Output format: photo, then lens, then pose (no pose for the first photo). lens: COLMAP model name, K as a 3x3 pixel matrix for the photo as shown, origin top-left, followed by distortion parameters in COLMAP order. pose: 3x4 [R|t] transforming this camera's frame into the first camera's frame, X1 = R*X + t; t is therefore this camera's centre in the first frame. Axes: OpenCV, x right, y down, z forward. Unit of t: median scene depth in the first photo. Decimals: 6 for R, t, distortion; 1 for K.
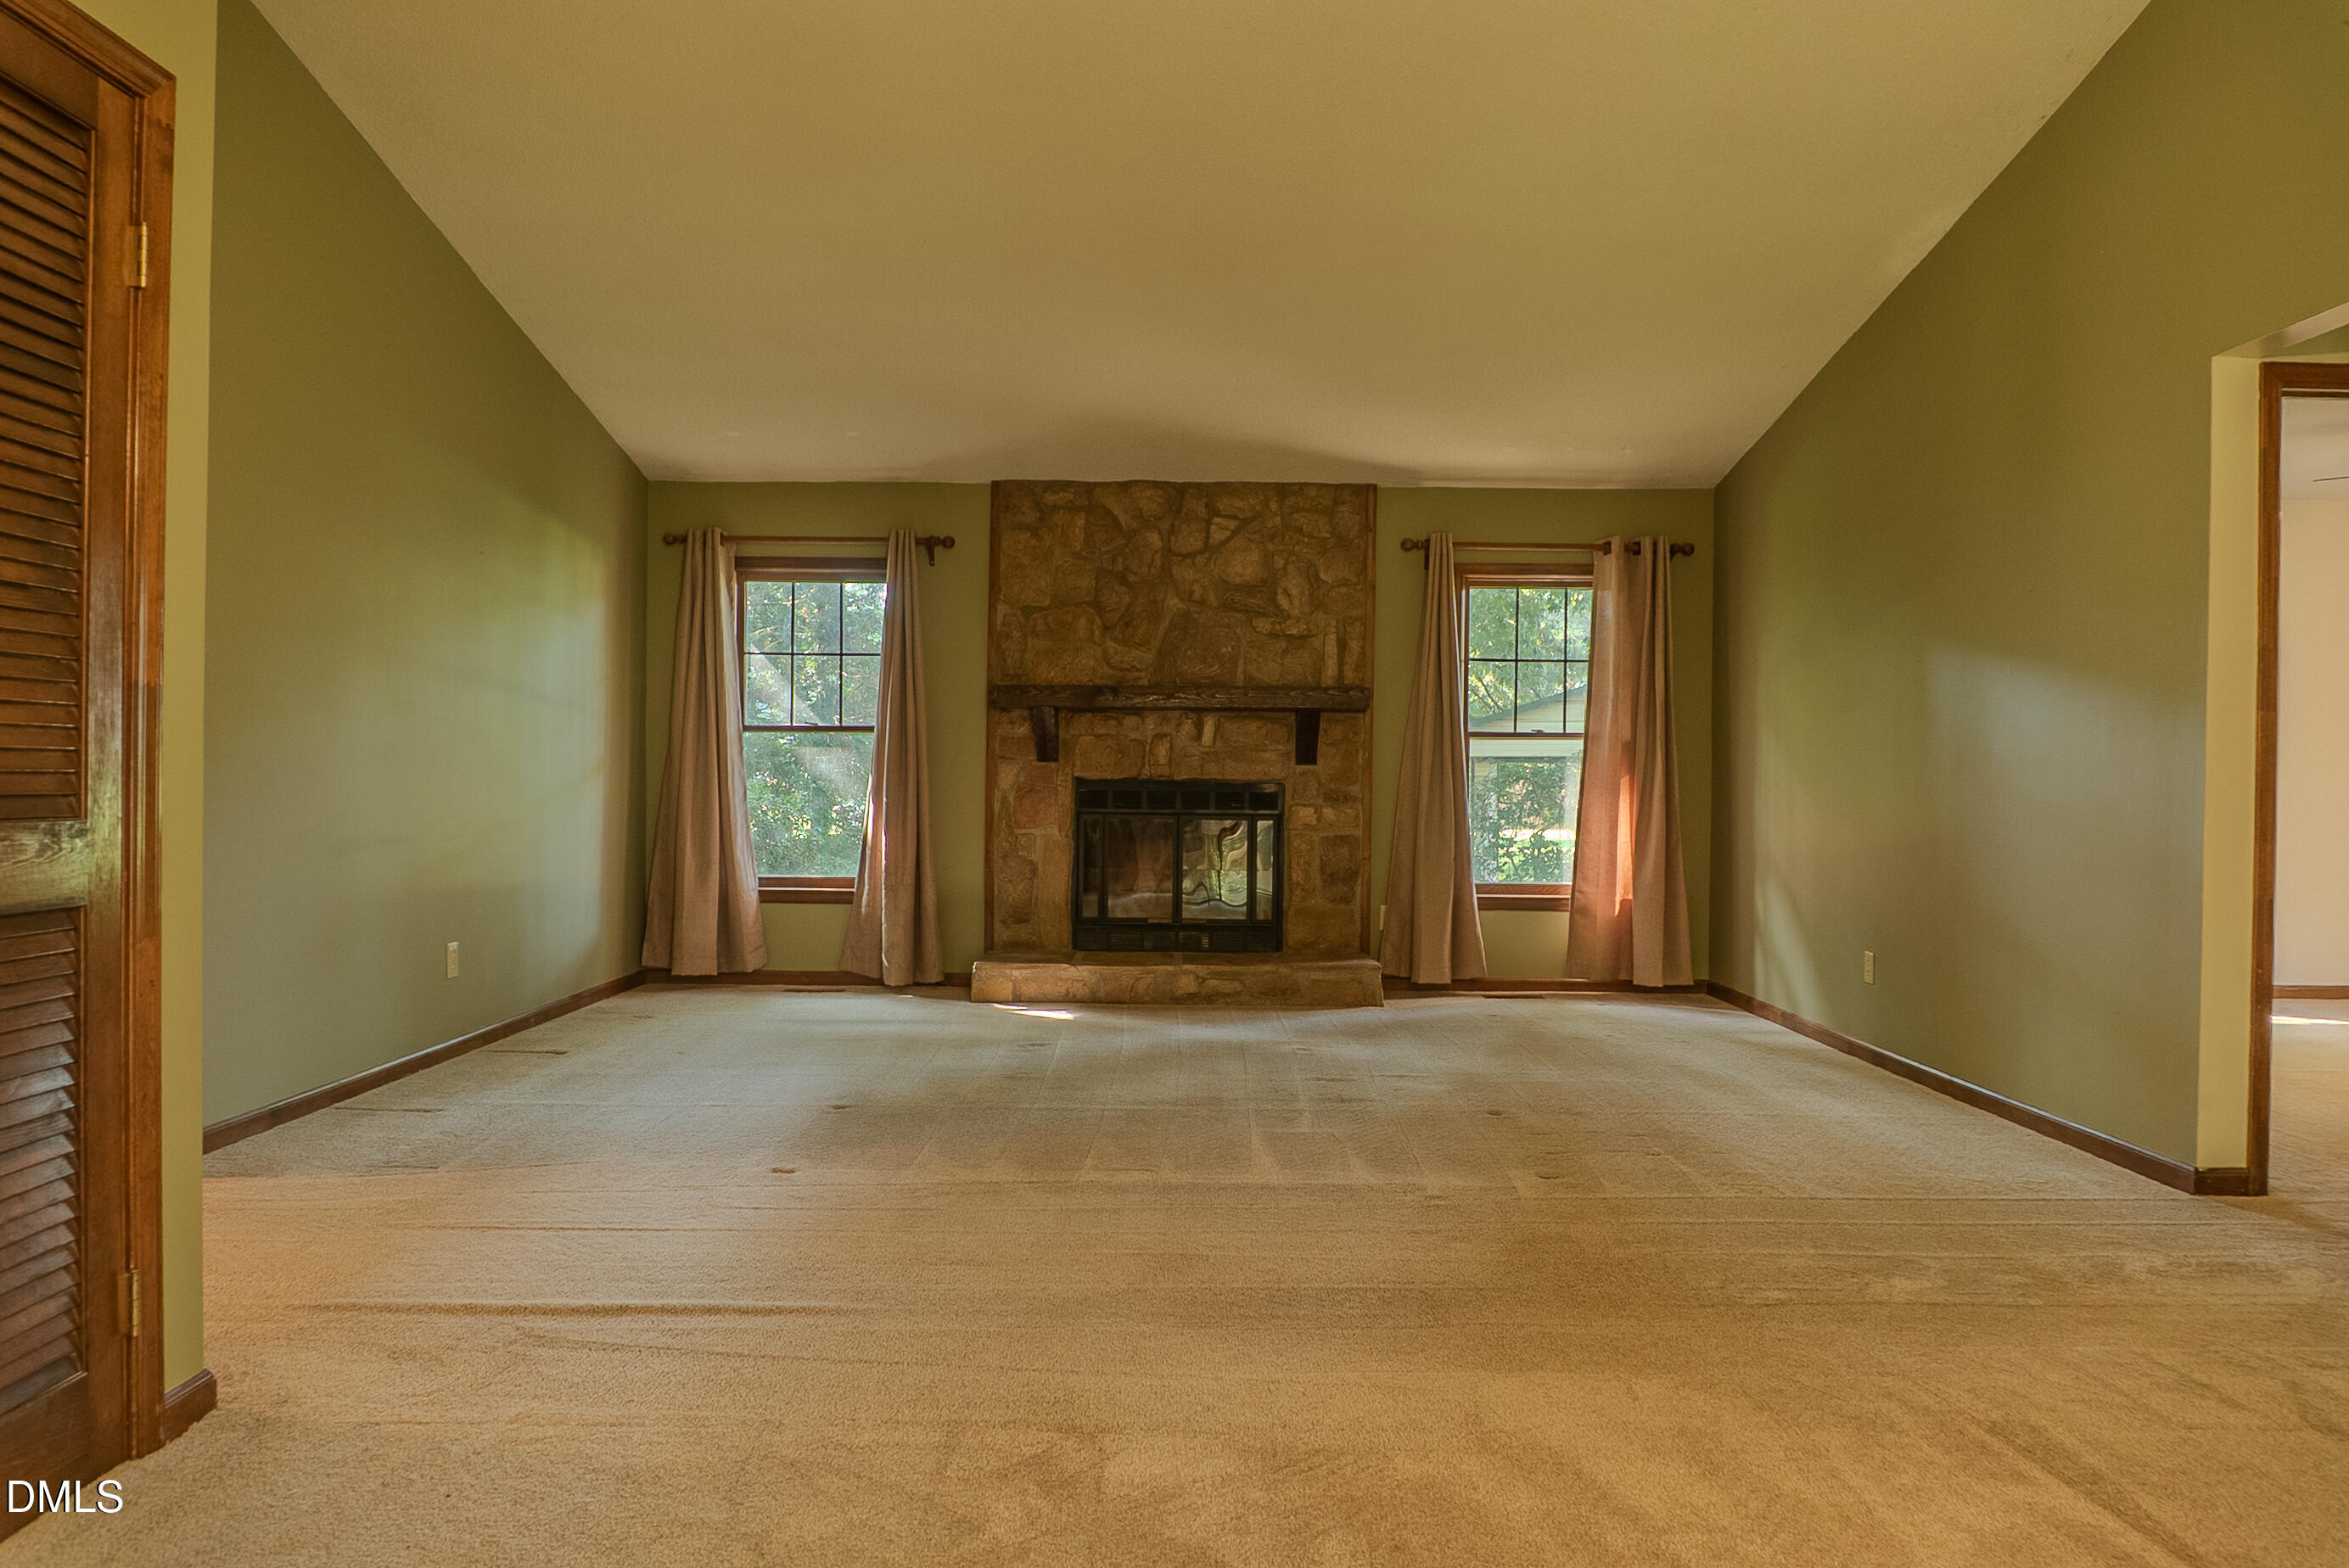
lens RADIAL K [[1578.0, 0, 1162.6], [0, 1578.0, 788.4], [0, 0, 1]] dist [-0.019325, -0.002928]
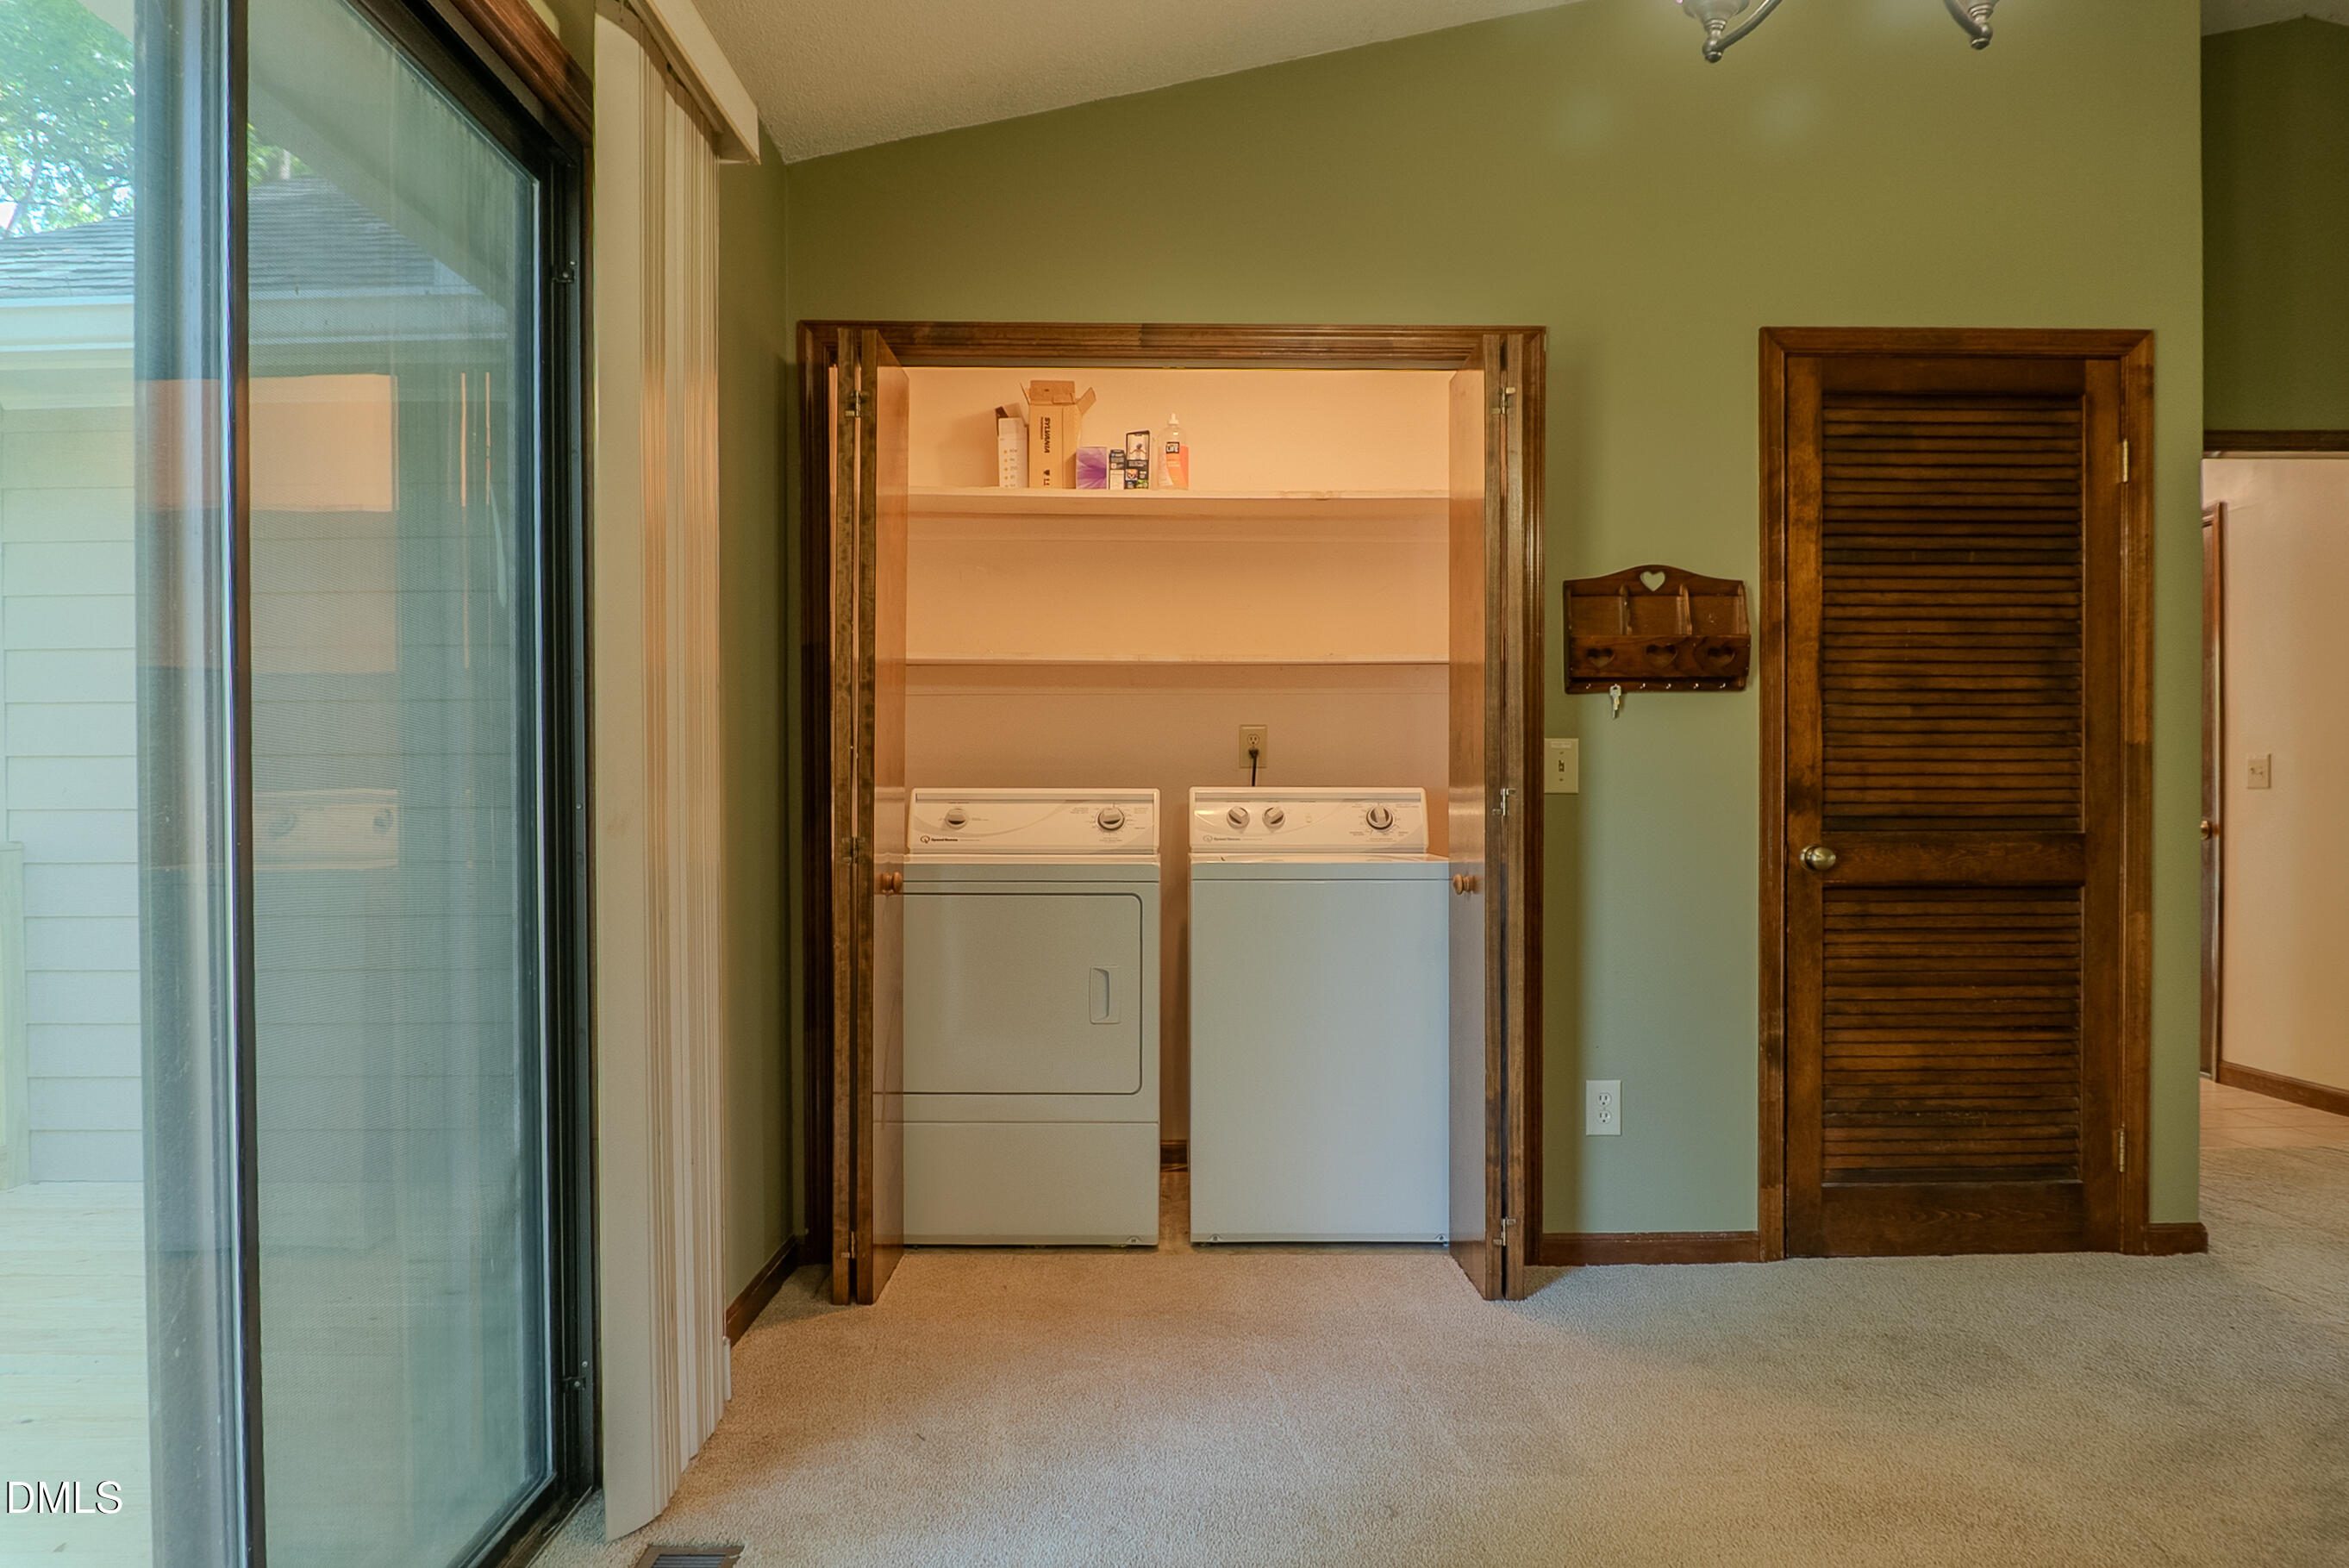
lens RADIAL K [[1578.2, 0, 1162.6], [0, 1578.2, 788.4], [0, 0, 1]] dist [-0.019325, -0.002928]
pose [[0.020023, -0.007039, -0.999775, 0.868776], [-0.002964, 0.999970, -0.007099, -0.008707], [0.999795, 0.003105, 0.020002, 0.032269]]
